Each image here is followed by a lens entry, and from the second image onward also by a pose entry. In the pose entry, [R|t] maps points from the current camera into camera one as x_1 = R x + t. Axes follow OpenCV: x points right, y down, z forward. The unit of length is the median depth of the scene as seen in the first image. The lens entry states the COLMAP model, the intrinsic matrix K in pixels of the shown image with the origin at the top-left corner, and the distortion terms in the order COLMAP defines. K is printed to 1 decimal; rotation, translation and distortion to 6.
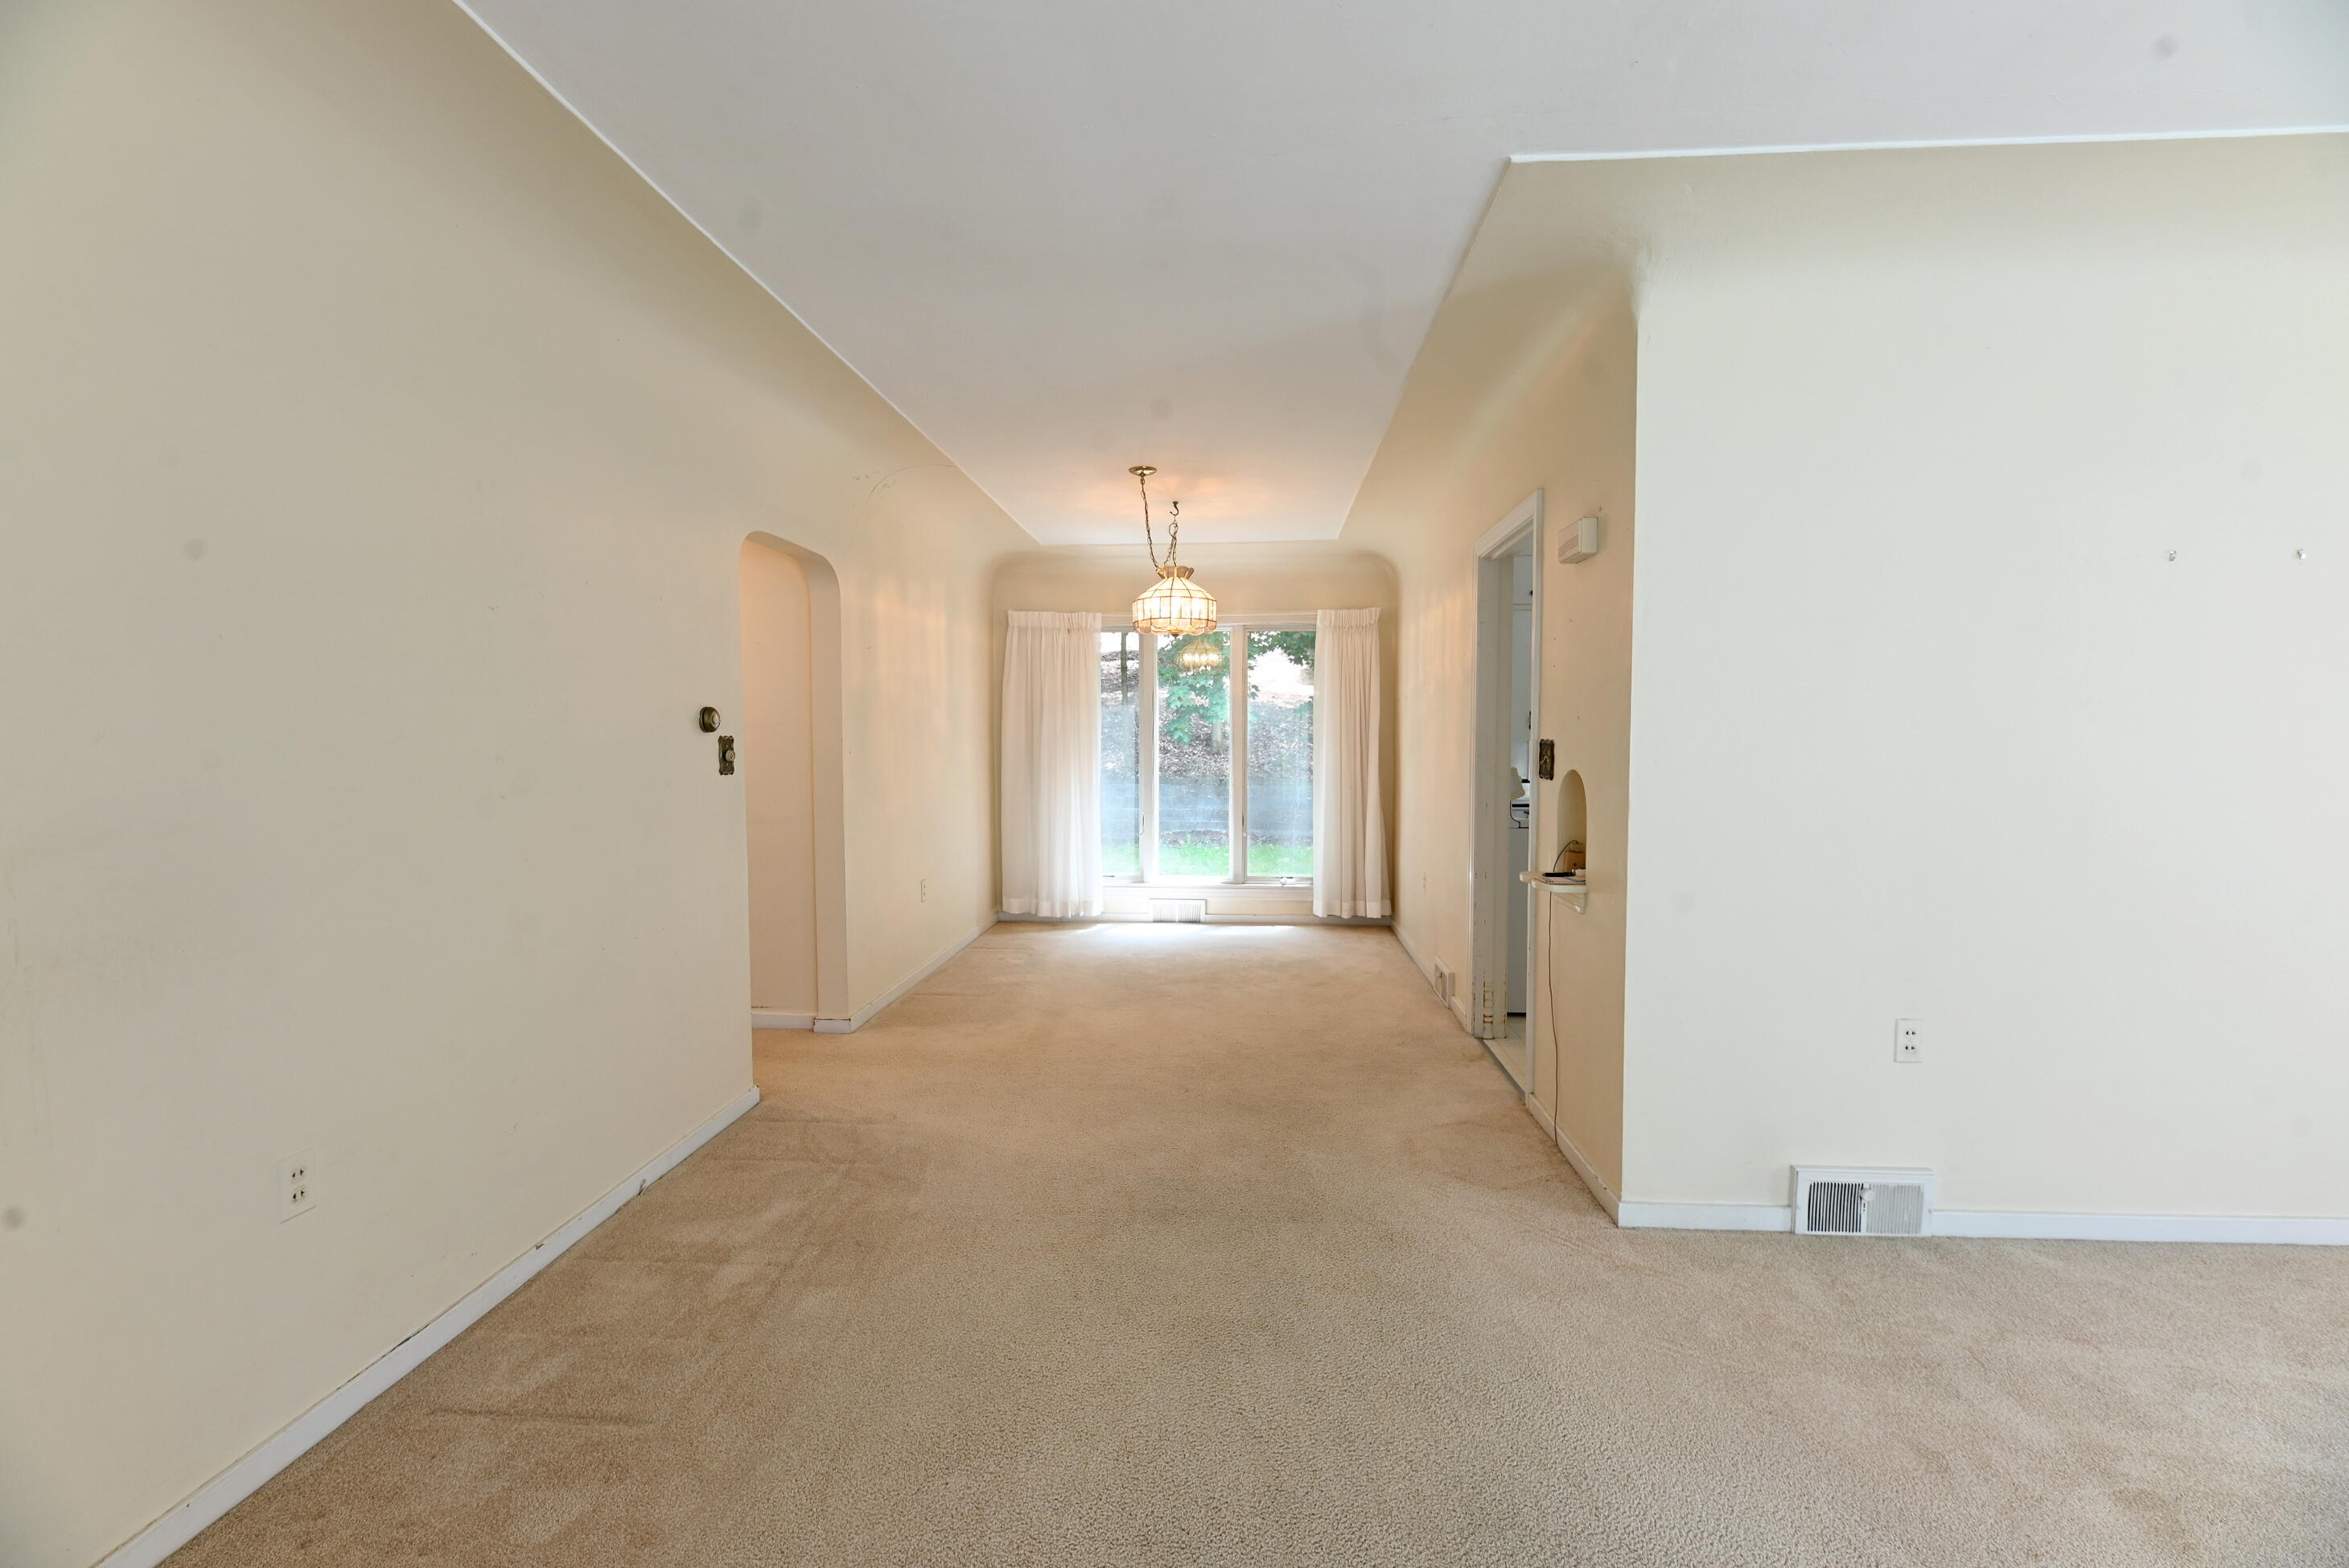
lens RADIAL K [[991.2, 0, 1183.0], [0, 991.2, 780.4], [0, 0, 1]] dist [0.000368, -0.000062]
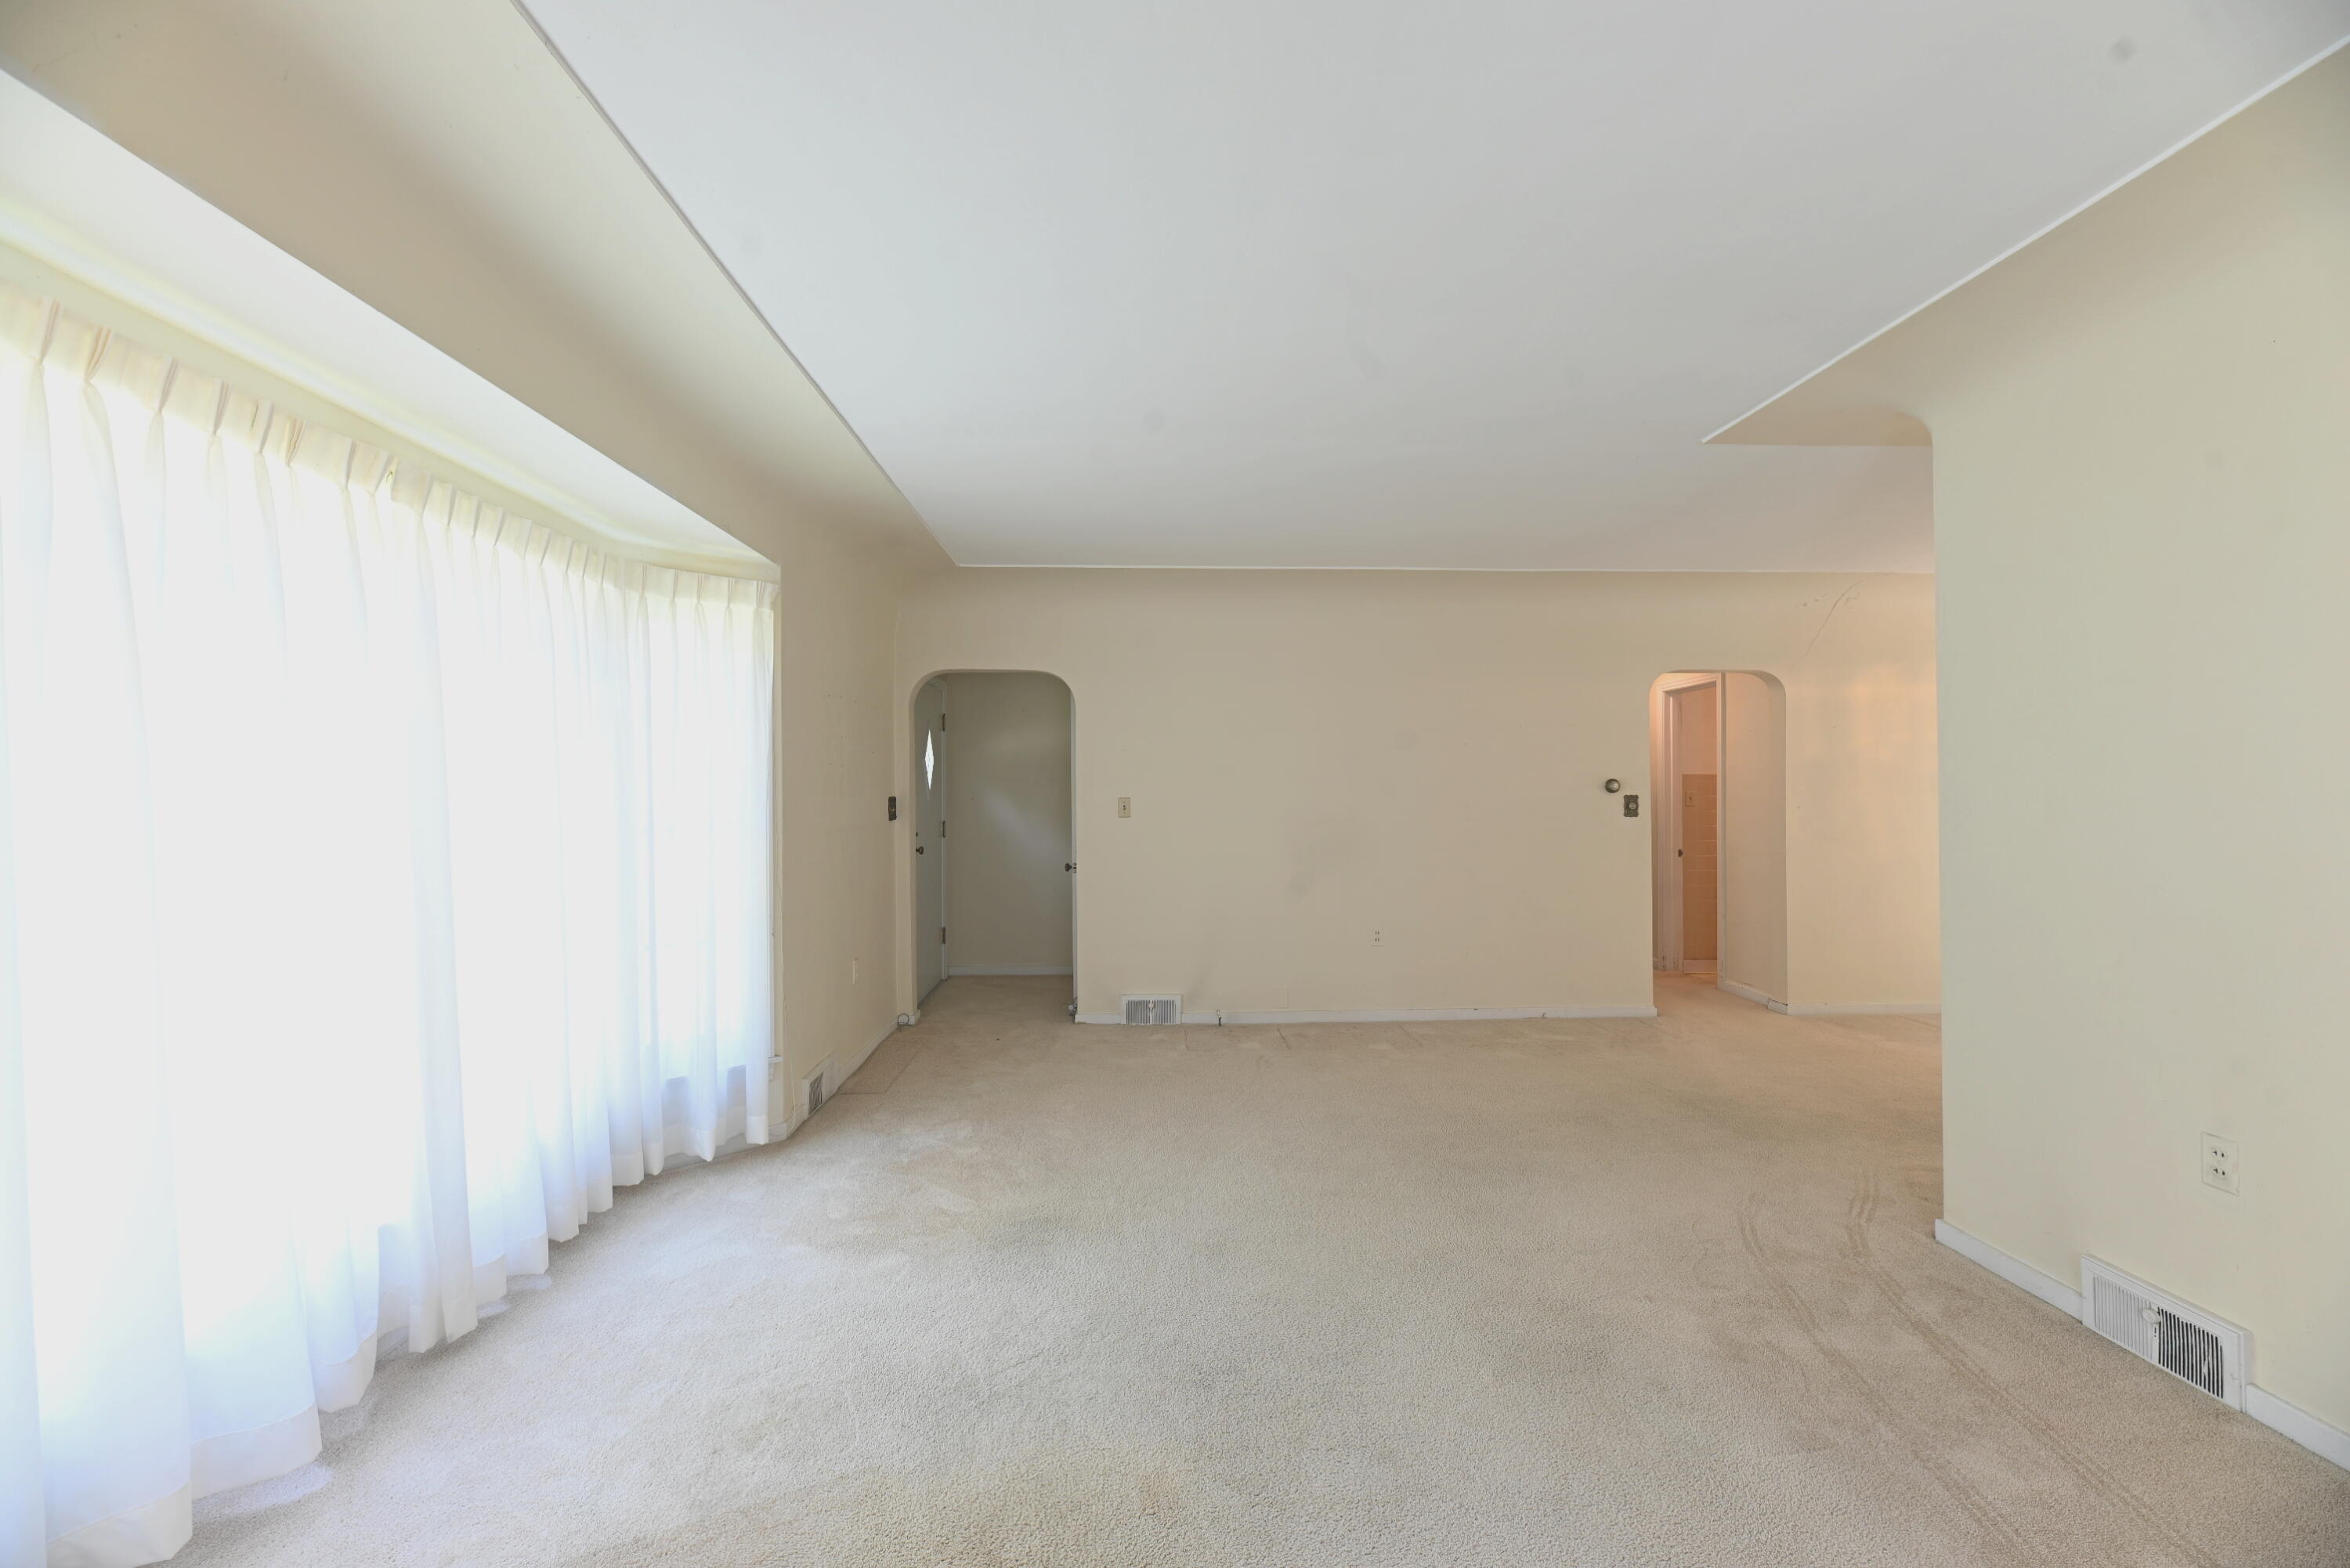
lens RADIAL K [[991.6, 0, 1183.6], [0, 991.6, 780.4], [0, 0, 1]] dist [0.000368, -0.000062]
pose [[0.105144, -0.010290, -0.994404, 1.264931], [-0.050691, 0.998591, -0.015693, -0.002364], [0.993164, 0.052058, 0.104474, 0.022477]]
